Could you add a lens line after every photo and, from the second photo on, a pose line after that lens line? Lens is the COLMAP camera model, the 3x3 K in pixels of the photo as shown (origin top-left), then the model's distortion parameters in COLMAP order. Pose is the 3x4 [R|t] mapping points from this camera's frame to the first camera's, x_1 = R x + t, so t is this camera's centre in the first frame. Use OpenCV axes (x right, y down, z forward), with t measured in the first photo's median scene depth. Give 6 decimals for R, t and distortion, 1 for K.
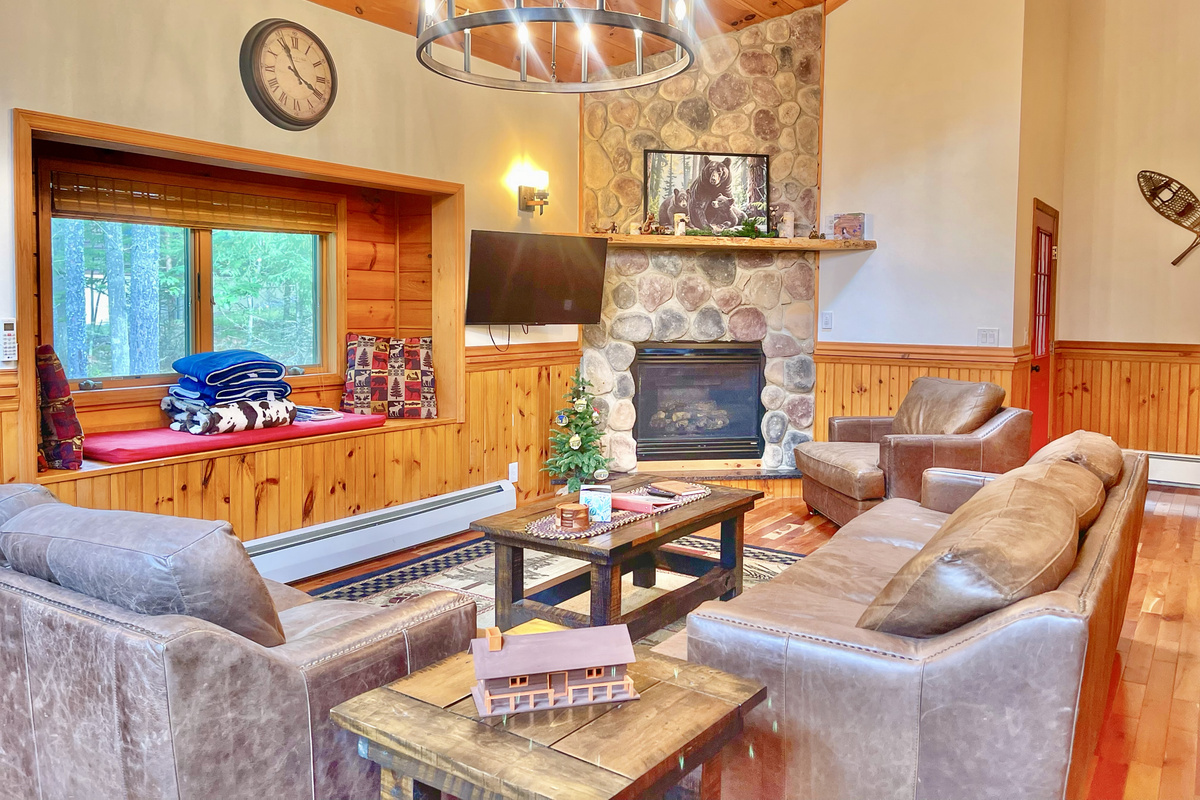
lens RADIAL K [[907.0, 0, 595.8], [0, 907.0, 355.0], [0, 0, 1]] dist [0.083532, -0.104136]
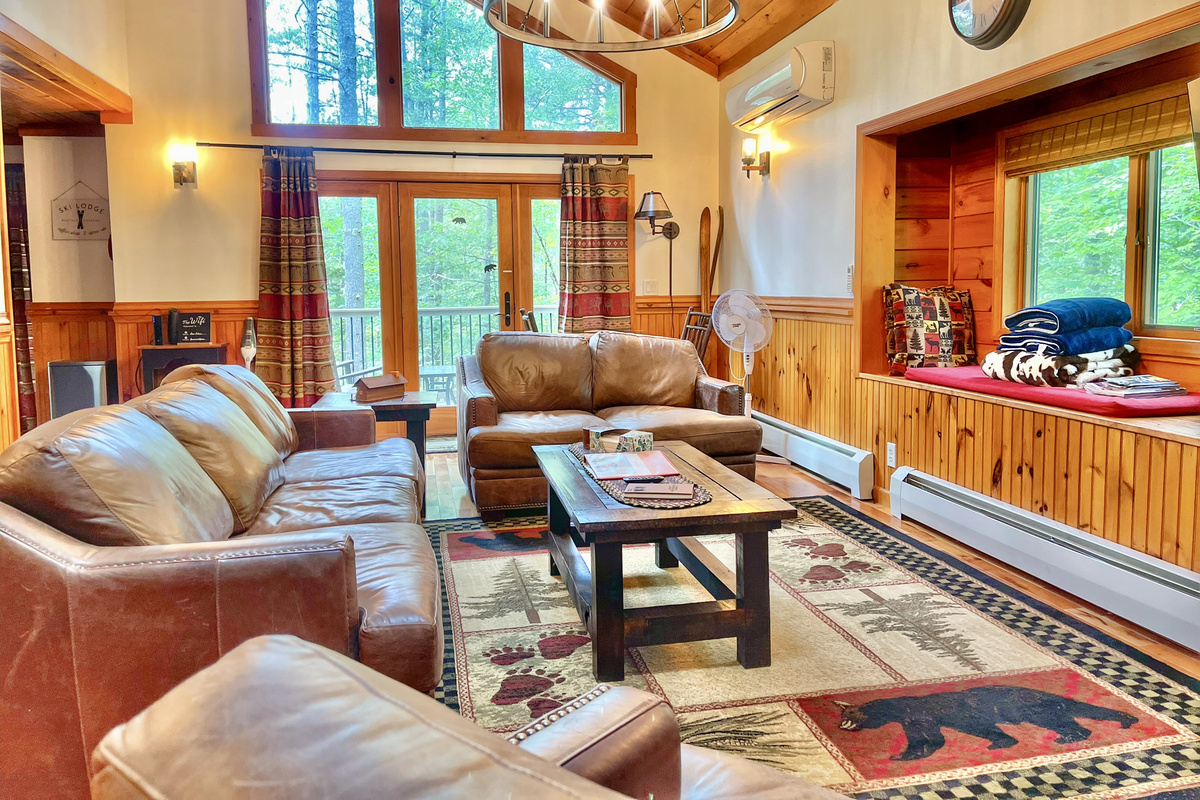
lens RADIAL K [[906.2, 0, 601.5], [0, 906.2, 364.1], [0, 0, 1]] dist [0.078897, -0.103871]
pose [[-0.694635, 0.061570, -0.716723, 0.419396], [-0.035212, 0.992226, 0.119363, -0.022938], [0.718500, 0.108151, -0.687067, 0.975006]]
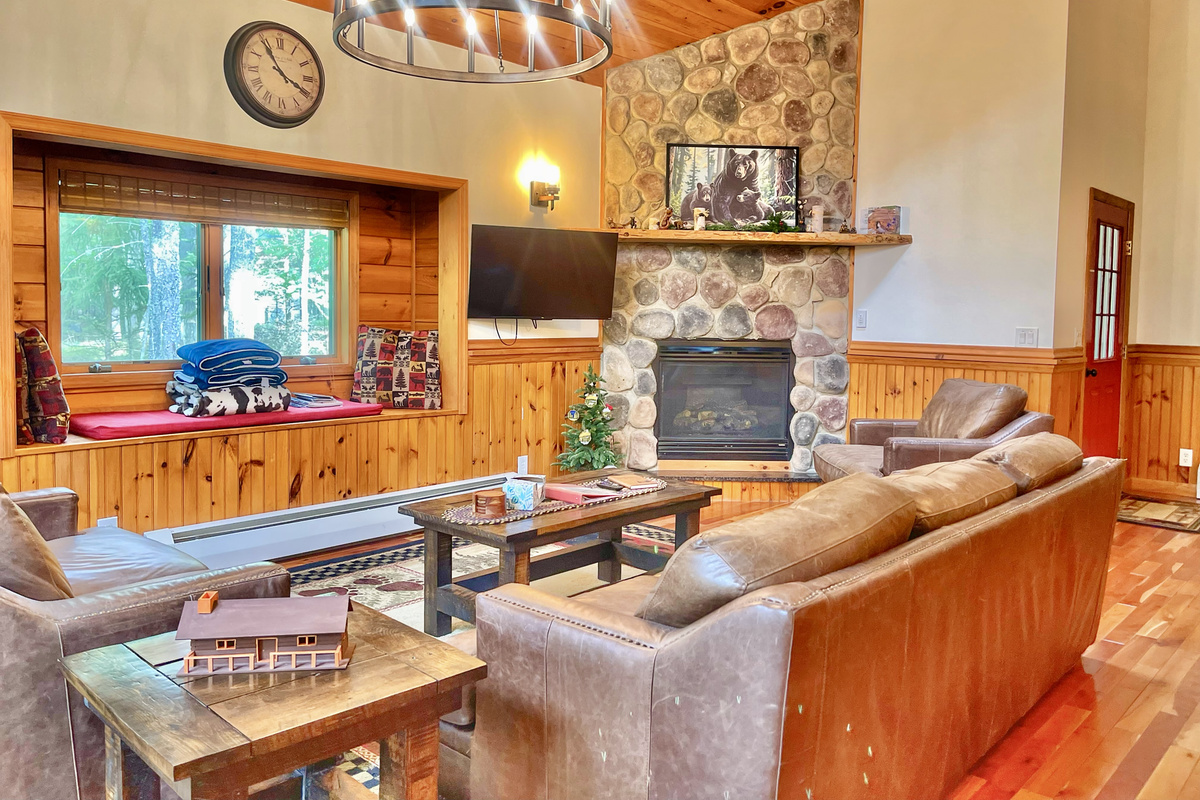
lens RADIAL K [[906.2, 0, 601.5], [0, 906.2, 364.1], [0, 0, 1]] dist [0.078897, -0.103871]
pose [[0.989223, 0.015809, -0.145563, 0.134147], [-0.015182, 0.999870, 0.005421, 0.009192], [0.145630, -0.003153, 0.989334, 0.014157]]
